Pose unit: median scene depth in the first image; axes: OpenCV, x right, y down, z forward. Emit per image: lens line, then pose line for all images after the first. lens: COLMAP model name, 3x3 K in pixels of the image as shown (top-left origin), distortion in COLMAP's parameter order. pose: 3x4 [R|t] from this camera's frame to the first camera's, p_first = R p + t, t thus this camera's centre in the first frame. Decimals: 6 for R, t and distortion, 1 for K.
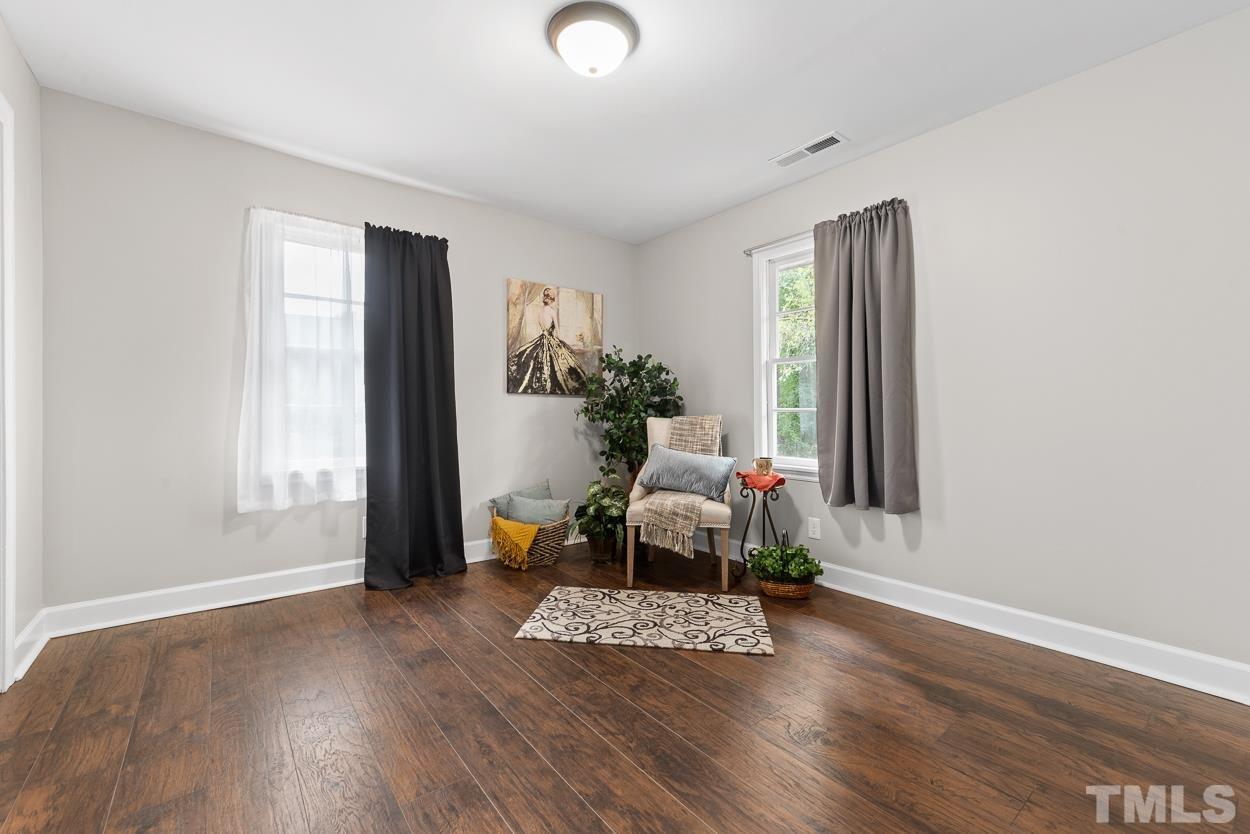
lens RADIAL K [[516.5, 0, 625.0], [0, 516.5, 417.0], [0, 0, 1]] dist [0.000897, 0.000143]
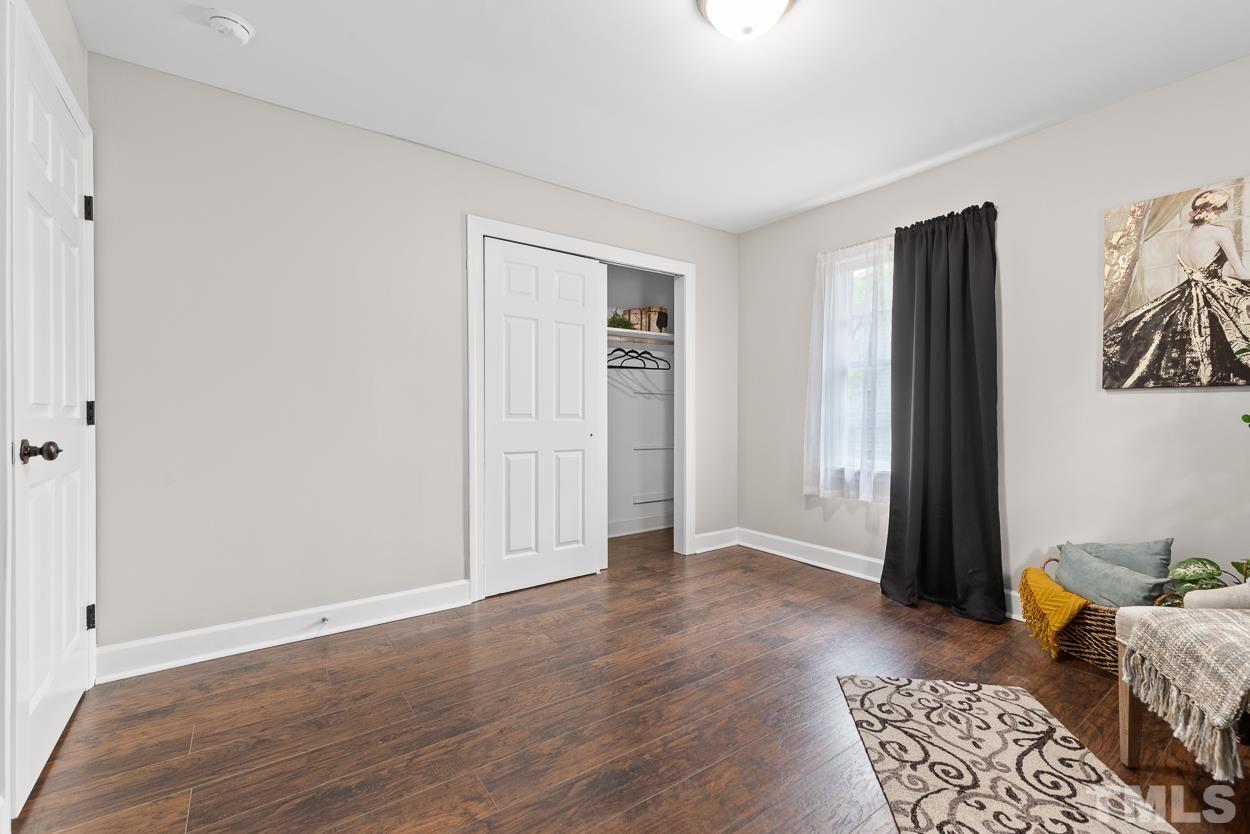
lens RADIAL K [[540.7, 0, 653.1], [0, 540.7, 425.2], [0, 0, 1]] dist [0.000468, 0.000187]
pose [[-0.017452, 0.018132, -0.999683, 0.559824], [-0.010713, 0.999775, 0.018321, -0.010196], [0.999790, 0.011029, -0.017254, 0.552511]]
